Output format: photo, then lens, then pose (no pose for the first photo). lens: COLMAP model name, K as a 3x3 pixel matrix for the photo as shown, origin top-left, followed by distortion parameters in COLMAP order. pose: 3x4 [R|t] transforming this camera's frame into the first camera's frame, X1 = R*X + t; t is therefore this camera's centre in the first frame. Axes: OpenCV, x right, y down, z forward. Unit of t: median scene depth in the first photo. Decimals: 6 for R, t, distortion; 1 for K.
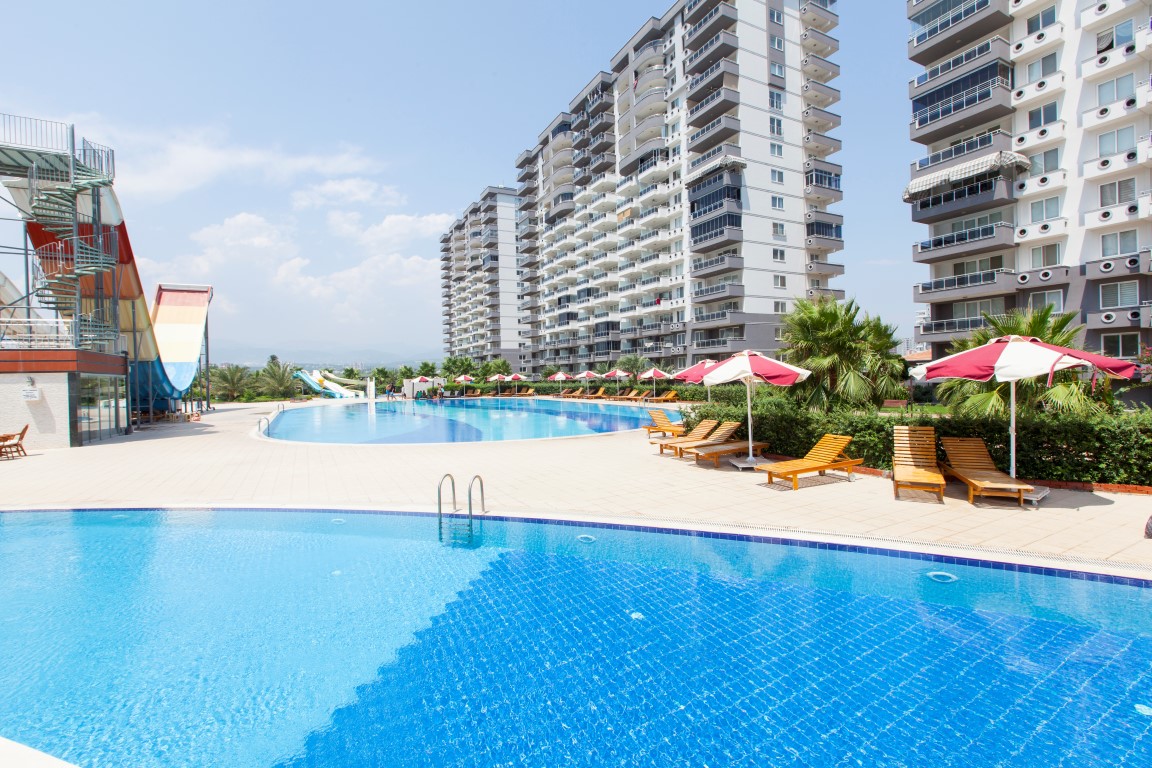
lens RADIAL K [[510.6, 0, 576.8], [0, 510.6, 377.7], [0, 0, 1]] dist [0.001789, -0.001796]
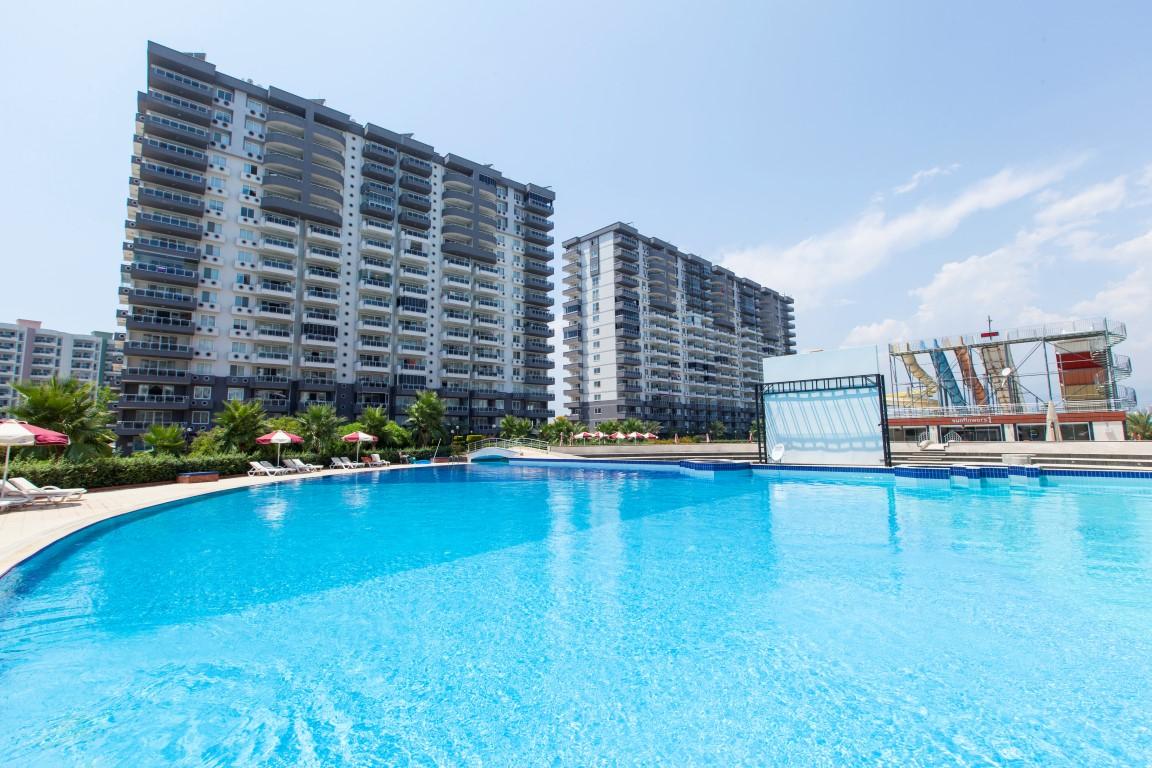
lens RADIAL K [[510.6, 0, 576.8], [0, 510.6, 377.7], [0, 0, 1]] dist [0.001789, -0.001796]
pose [[0.316646, -0.089354, -0.944326, 0.132195], [-0.001108, 0.995518, -0.094569, 0.004843], [0.948543, 0.030991, 0.315127, -0.600084]]
